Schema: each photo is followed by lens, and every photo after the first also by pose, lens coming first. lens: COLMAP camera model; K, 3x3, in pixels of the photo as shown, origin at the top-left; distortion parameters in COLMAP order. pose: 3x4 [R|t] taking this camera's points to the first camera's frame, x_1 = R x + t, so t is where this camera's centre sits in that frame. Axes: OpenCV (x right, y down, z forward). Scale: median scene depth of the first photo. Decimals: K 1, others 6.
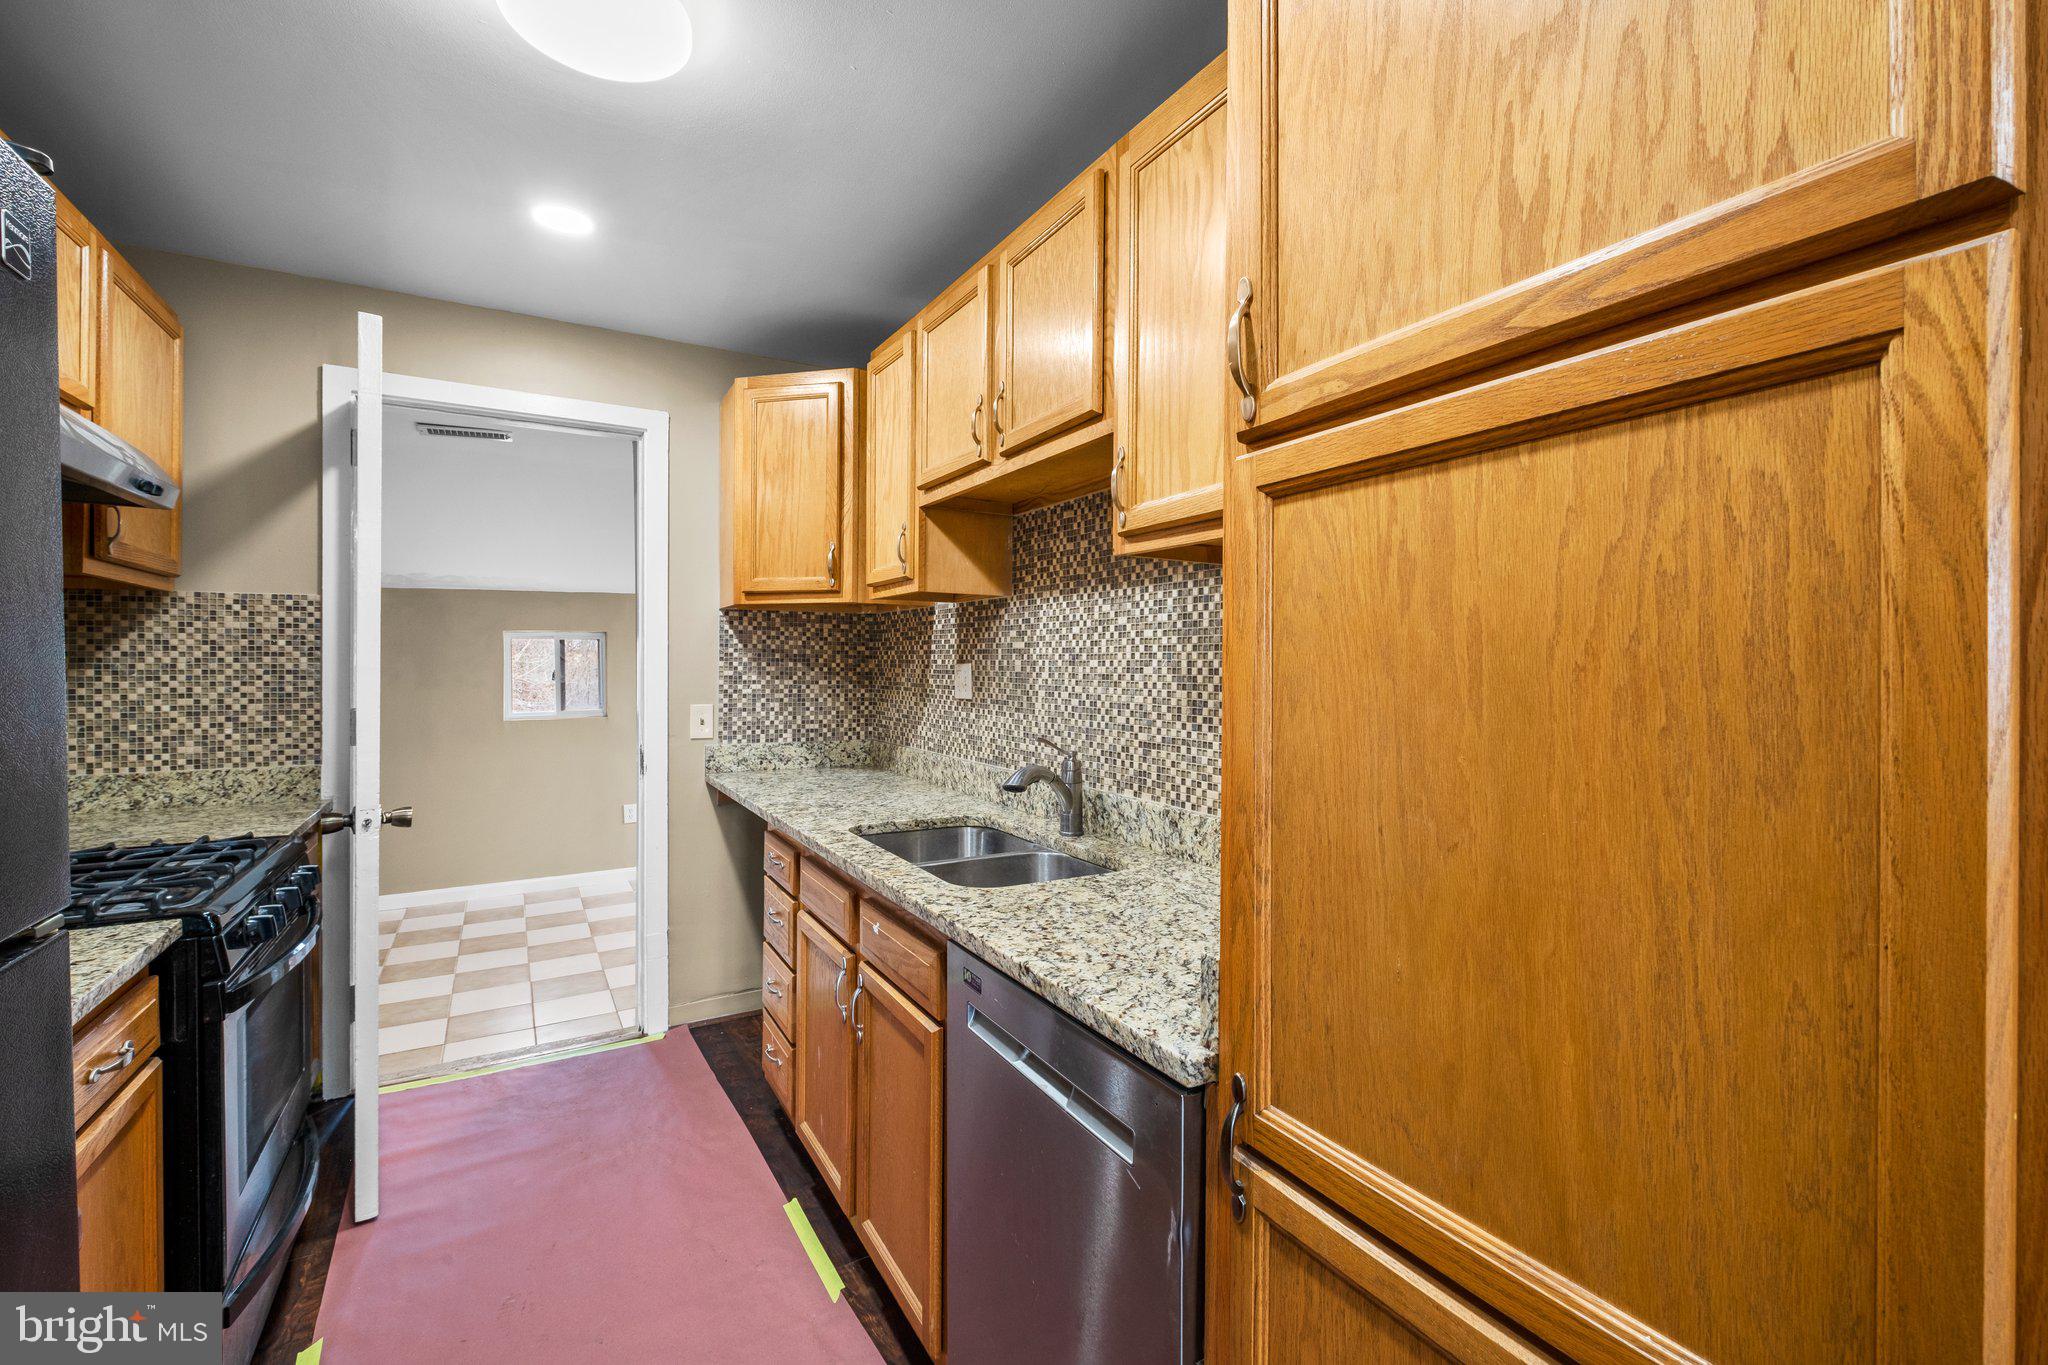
lens RADIAL K [[883.9, 0, 1042.6], [0, 883.9, 665.7], [0, 0, 1]] dist [-0.000851, -0.004119]
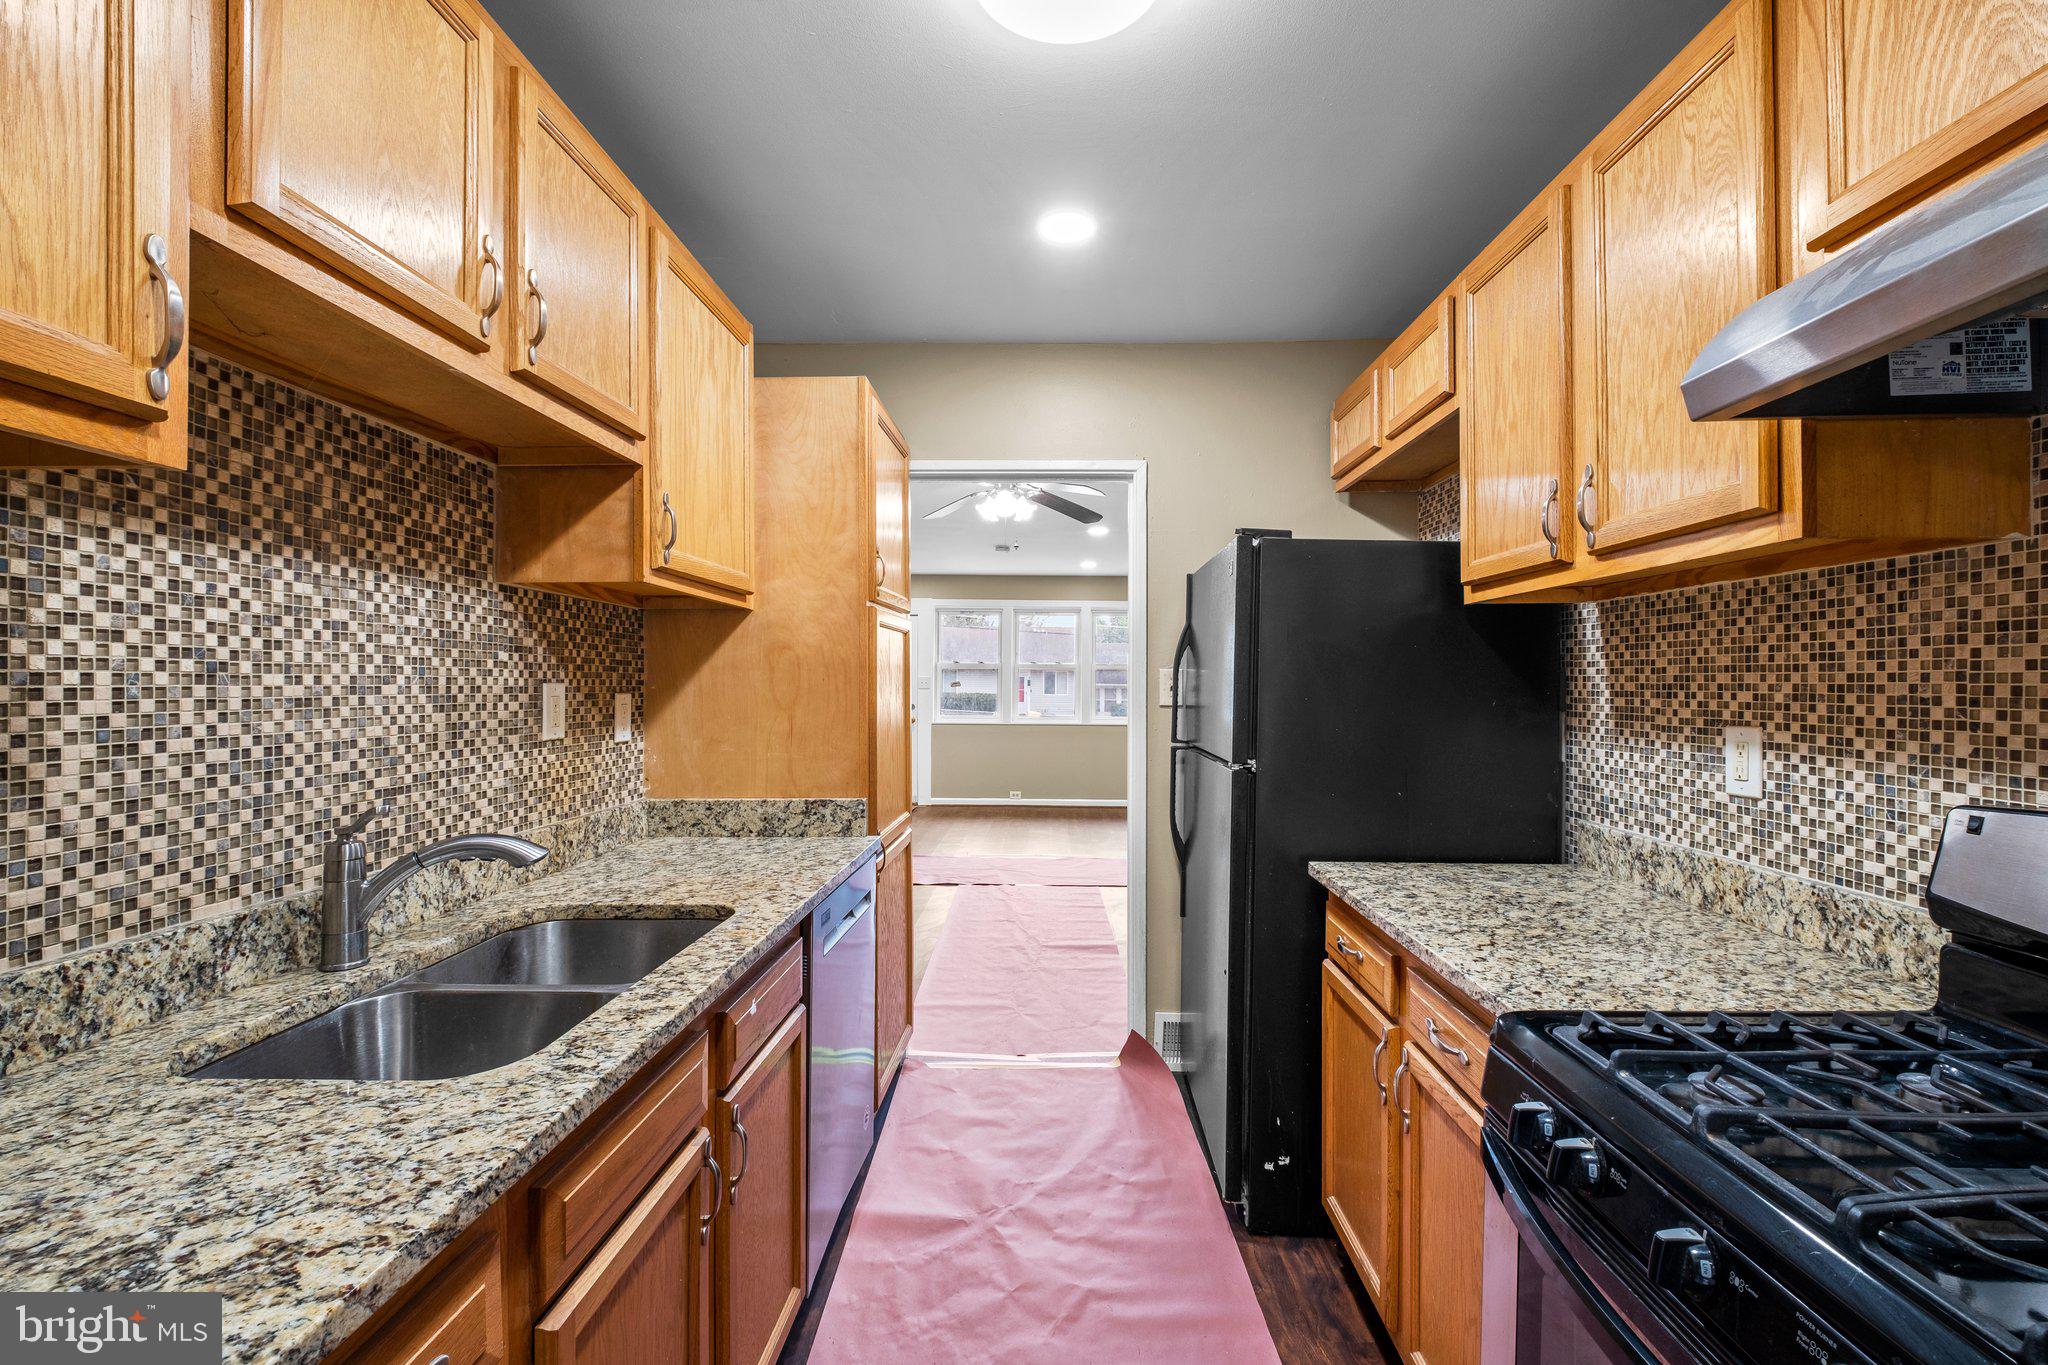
lens RADIAL K [[883.9, 0, 1038.5], [0, 883.9, 681.3], [0, 0, 1]] dist [-0.000851, -0.004119]
pose [[-0.848981, -0.005760, 0.528392, -0.614068], [-0.005998, 0.999981, 0.001264, -0.004986], [-0.528390, -0.002096, -0.848999, 1.137024]]
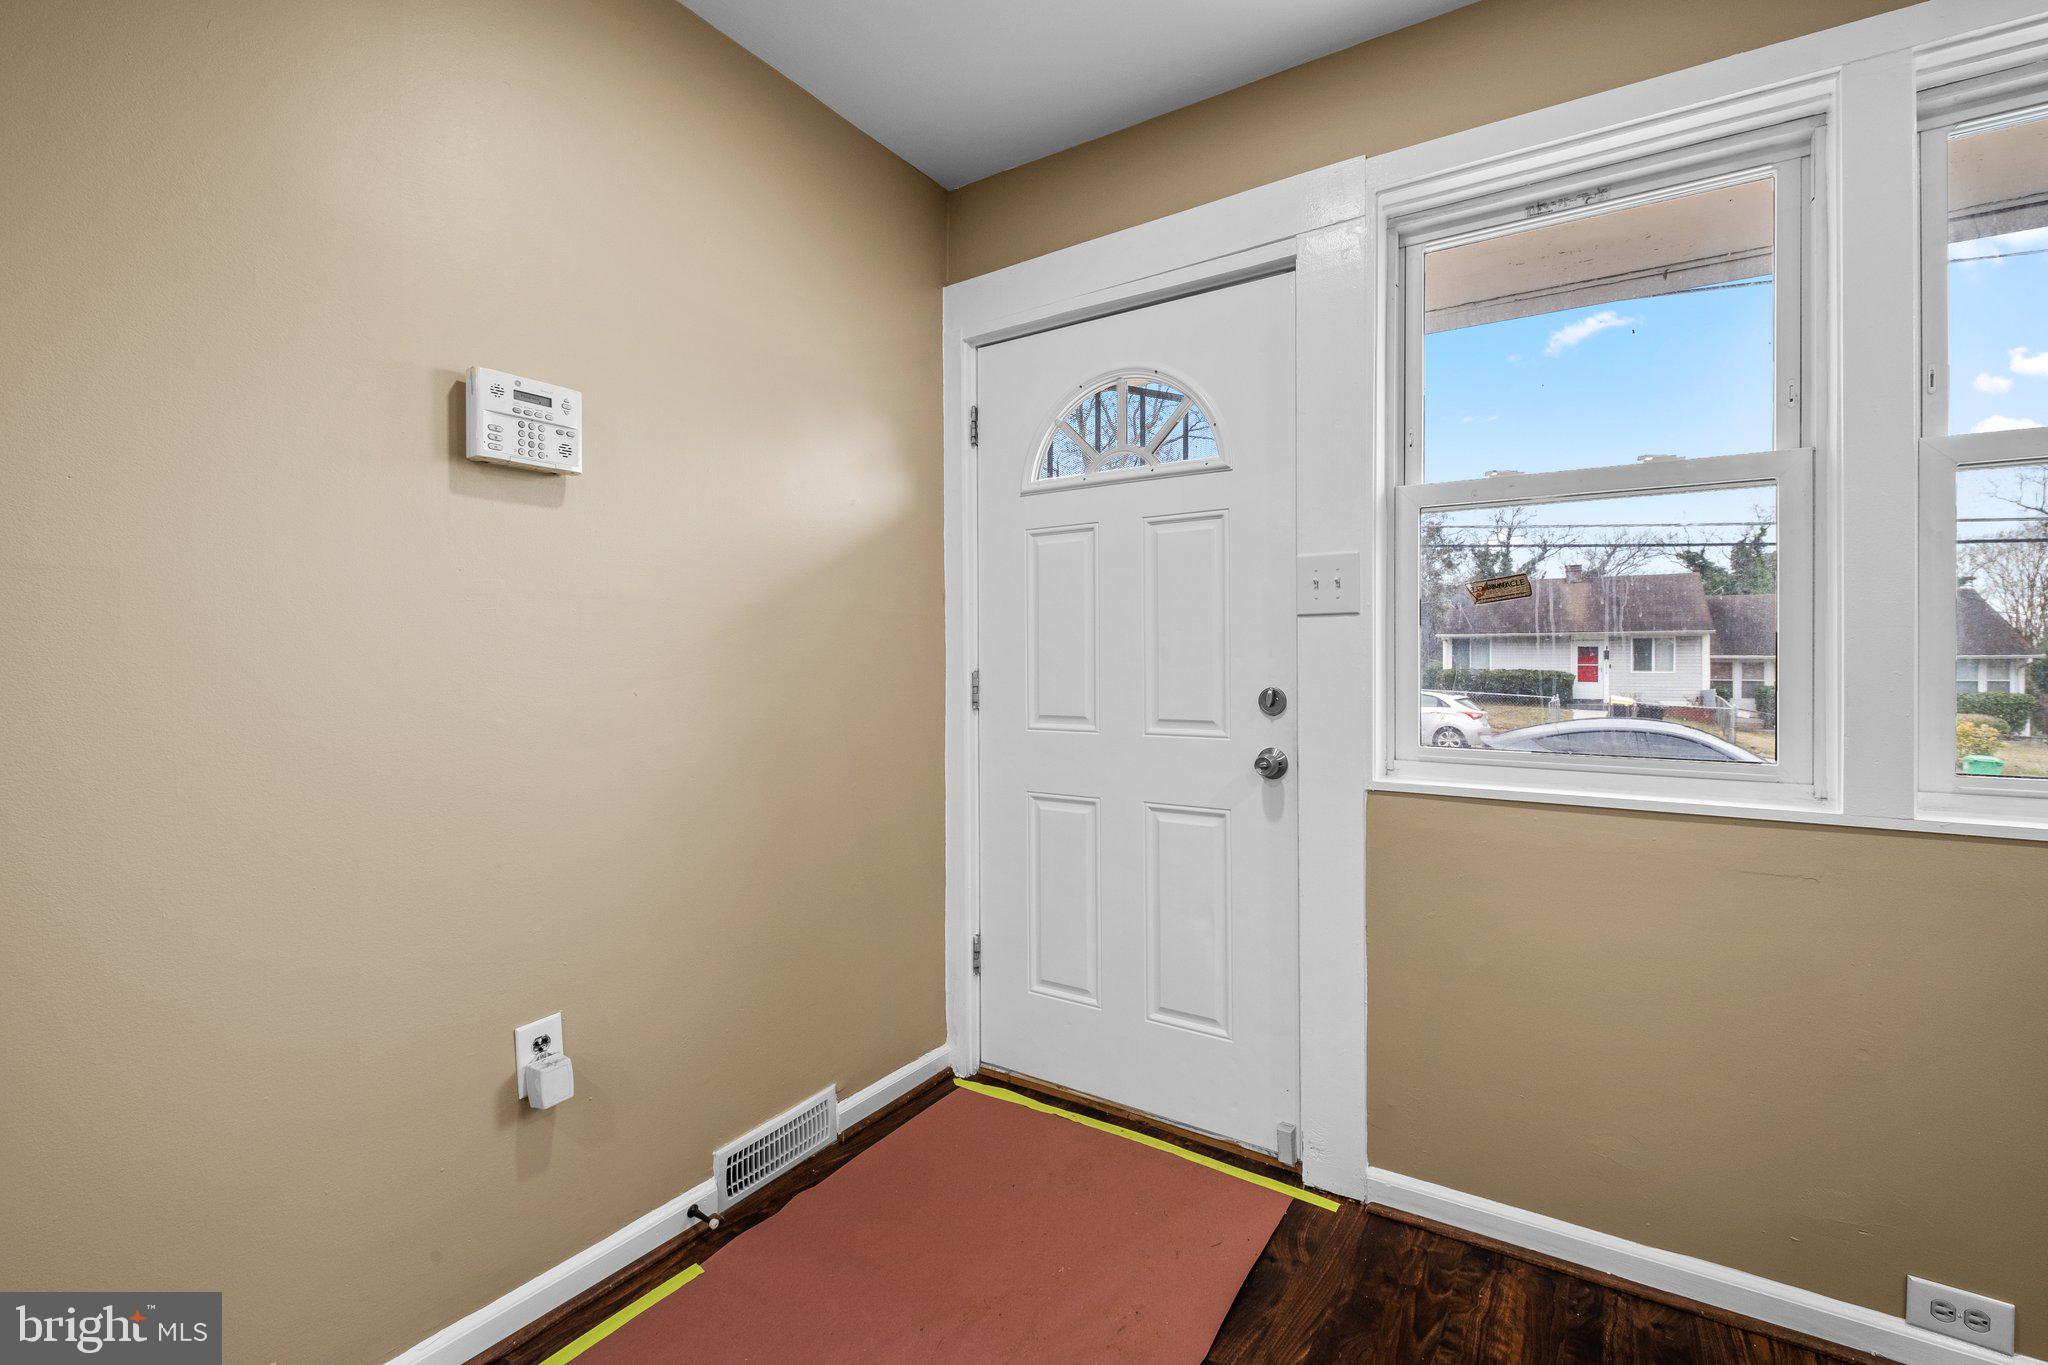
lens RADIAL K [[883.9, 0, 1047.2], [0, 883.9, 661.8], [0, 0, 1]] dist [-0.000851, -0.004119]
pose [[-0.442322, -0.003608, 0.896849, 1.323455], [0.001786, 0.999986, 0.004904, 0.076799], [-0.896855, 0.003771, -0.442309, -1.393905]]
